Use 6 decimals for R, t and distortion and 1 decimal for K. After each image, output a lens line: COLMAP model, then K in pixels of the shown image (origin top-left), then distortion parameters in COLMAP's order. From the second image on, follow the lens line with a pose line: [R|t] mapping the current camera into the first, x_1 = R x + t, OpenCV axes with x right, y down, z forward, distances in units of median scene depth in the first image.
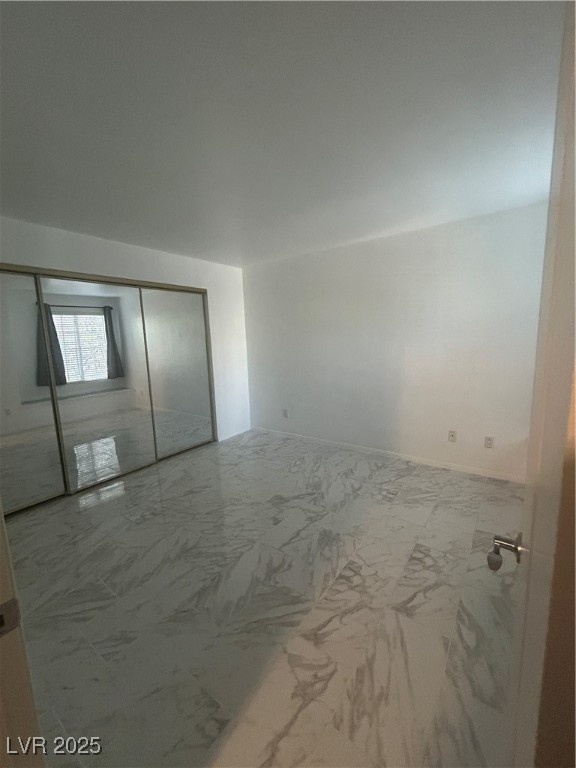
lens RADIAL K [[311.5, 0, 285.7], [0, 311.5, 381.2], [0, 0, 1]] dist [0.002849, 0.000681]
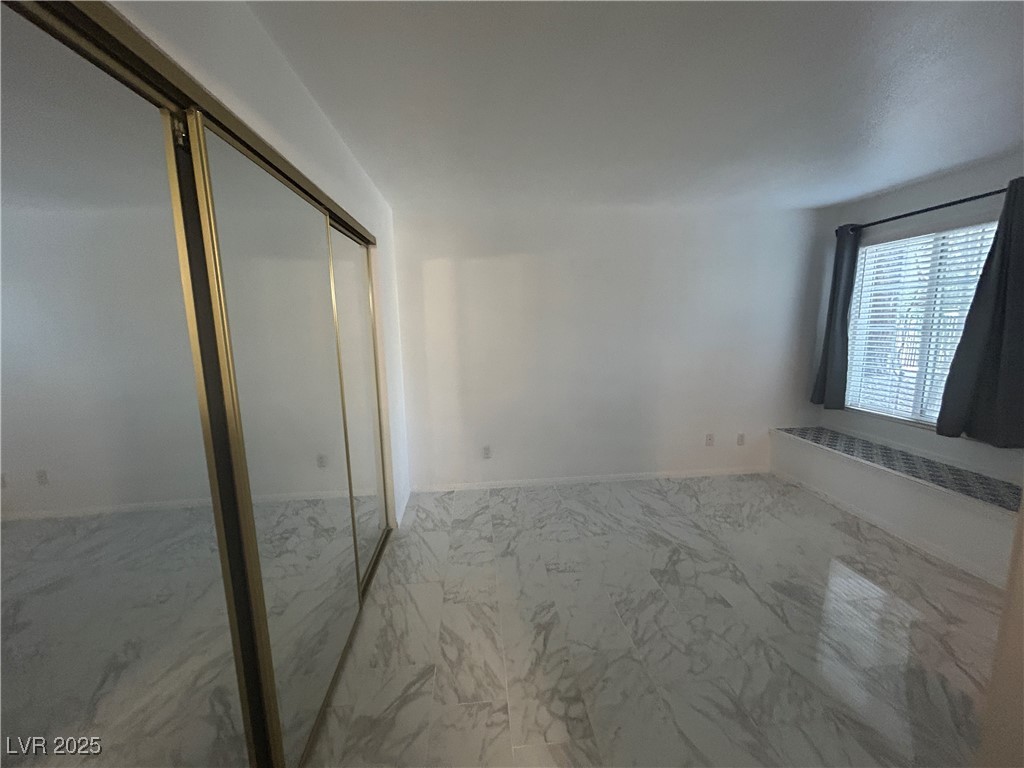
lens RADIAL K [[415.4, 0, 512.0], [0, 415.4, 384.0], [0, 0, 1]] dist [0.002849, 0.000681]
pose [[0.743187, -0.076145, 0.664737, -0.860930], [0.085835, 0.996144, 0.018142, -0.076635], [-0.663555, 0.043575, 0.746857, 0.549416]]
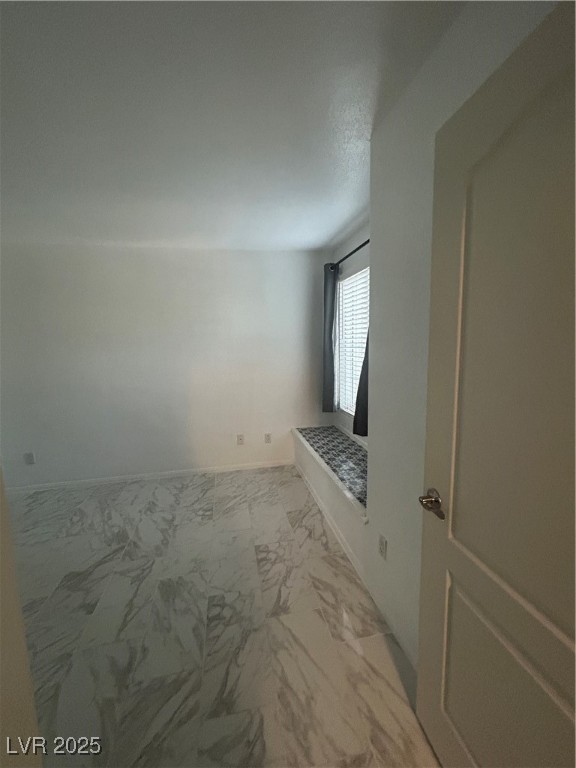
lens RADIAL K [[311.5, 0, 285.7], [0, 311.5, 381.2], [0, 0, 1]] dist [0.002849, 0.000681]
pose [[0.673540, -0.072260, 0.735610, -0.197758], [0.104236, 0.994550, 0.002255, -0.022550], [-0.731764, 0.075159, 0.677402, 0.128740]]
